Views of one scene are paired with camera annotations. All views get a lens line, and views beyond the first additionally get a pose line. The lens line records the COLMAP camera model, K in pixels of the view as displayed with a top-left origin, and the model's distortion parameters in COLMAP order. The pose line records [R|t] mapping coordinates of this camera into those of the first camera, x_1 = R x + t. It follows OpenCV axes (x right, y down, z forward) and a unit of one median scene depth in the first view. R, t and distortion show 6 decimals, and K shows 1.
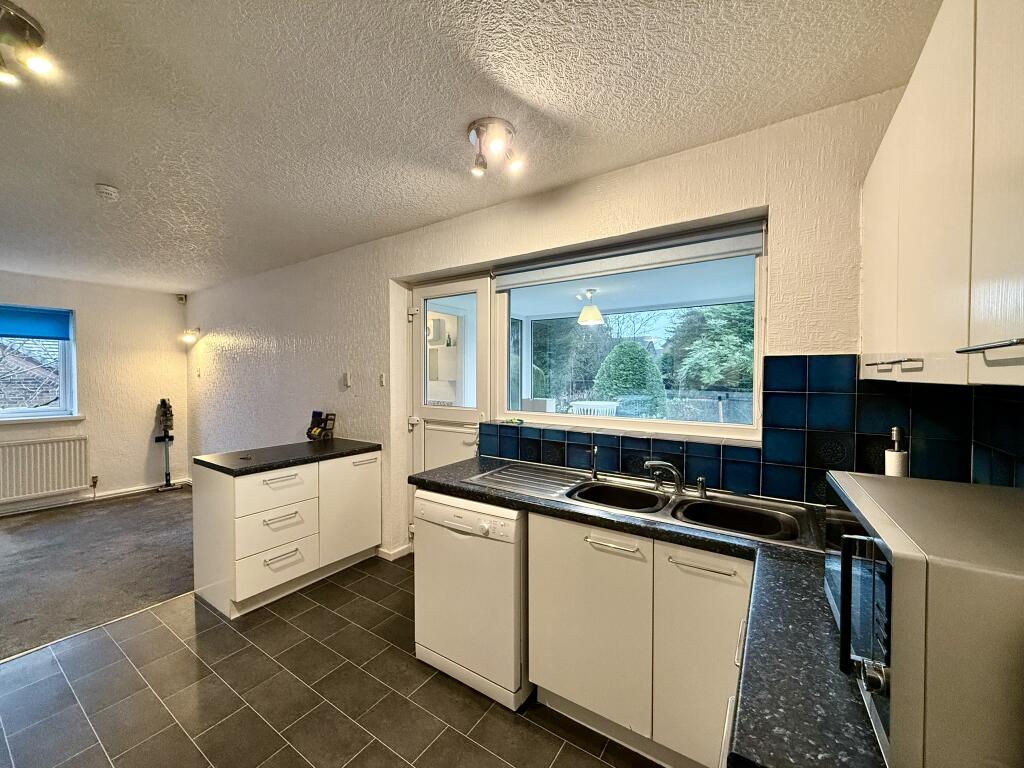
lens RADIAL K [[406.5, 0, 508.4], [0, 406.5, 383.0], [0, 0, 1]] dist [-0.003527, -0.000026]
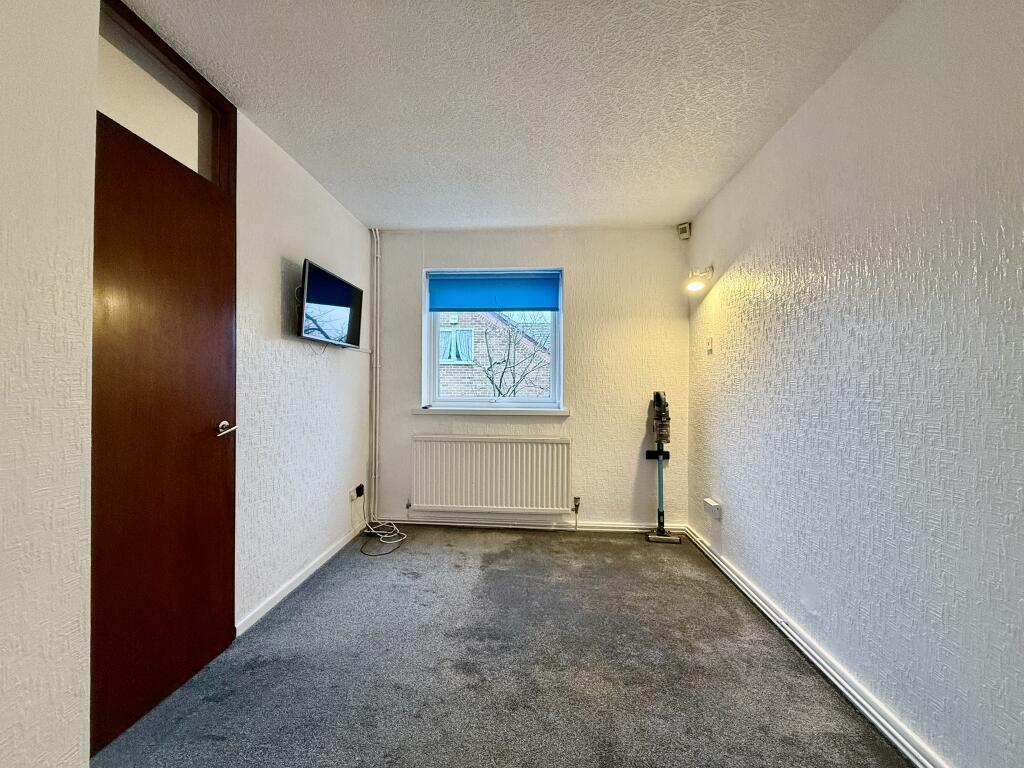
lens RADIAL K [[406.5, 0, 509.2], [0, 406.5, 383.4], [0, 0, 1]] dist [-0.003527, -0.000026]
pose [[0.502225, 0.003187, -0.864731, -0.426166], [-0.019395, 0.999783, -0.007580, 0.035690], [0.864520, 0.020578, 0.502178, 0.489687]]
